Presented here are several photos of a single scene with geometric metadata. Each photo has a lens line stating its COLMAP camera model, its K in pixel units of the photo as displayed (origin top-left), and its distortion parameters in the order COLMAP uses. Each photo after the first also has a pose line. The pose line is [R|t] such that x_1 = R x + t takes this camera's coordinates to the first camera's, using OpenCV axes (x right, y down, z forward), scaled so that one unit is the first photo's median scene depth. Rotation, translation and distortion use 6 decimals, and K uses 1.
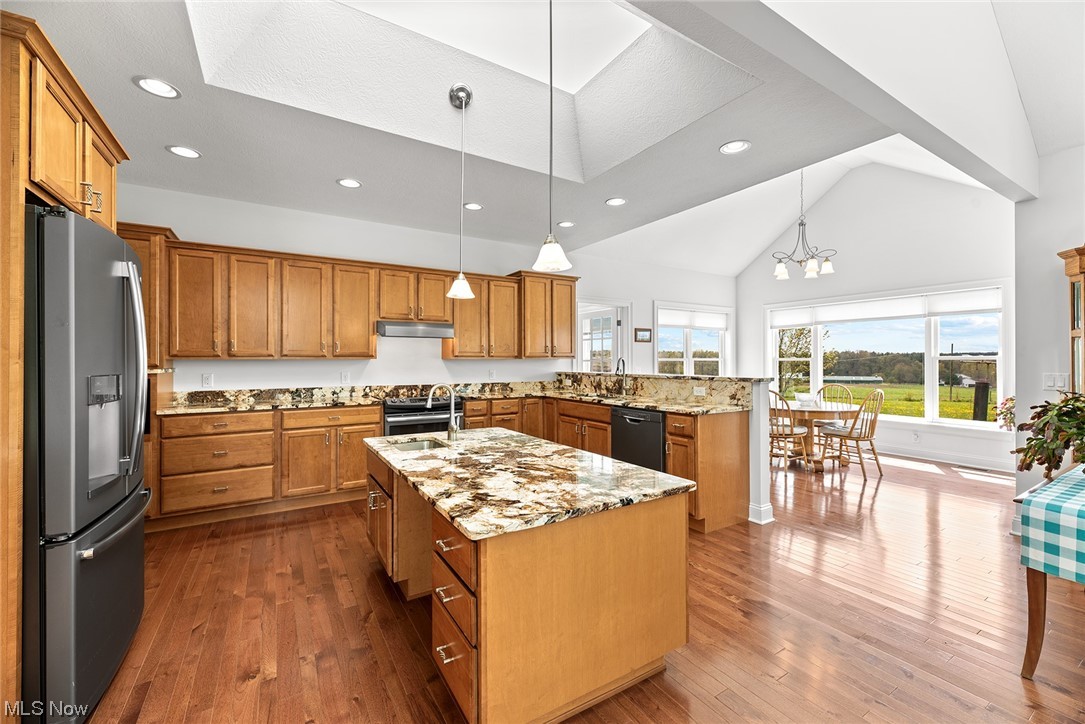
lens RADIAL K [[438.1, 0, 544.3], [0, 438.1, 357.8], [0, 0, 1]] dist [0.000013, 0.000205]
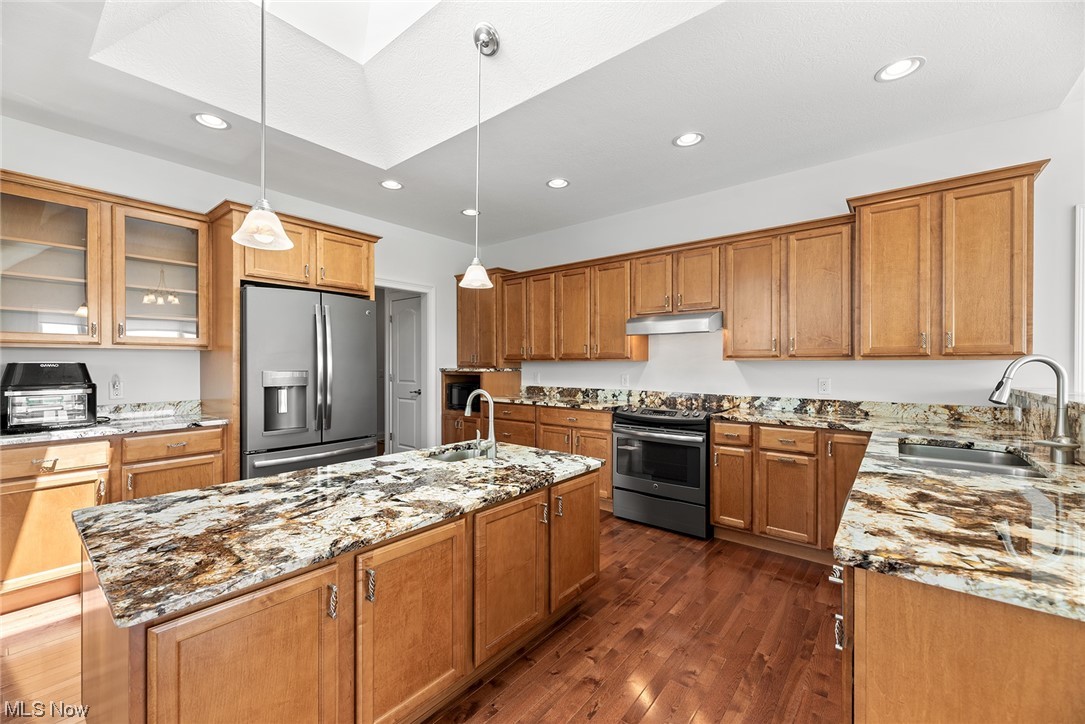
lens RADIAL K [[438.1, 0, 545.3], [0, 438.1, 364.2], [0, 0, 1]] dist [0.000013, 0.000205]
pose [[0.332793, 0.004588, -0.942989, 0.411420], [0.005675, 0.999960, 0.006868, 0.001991], [0.942983, -0.007637, 0.332754, 0.549401]]
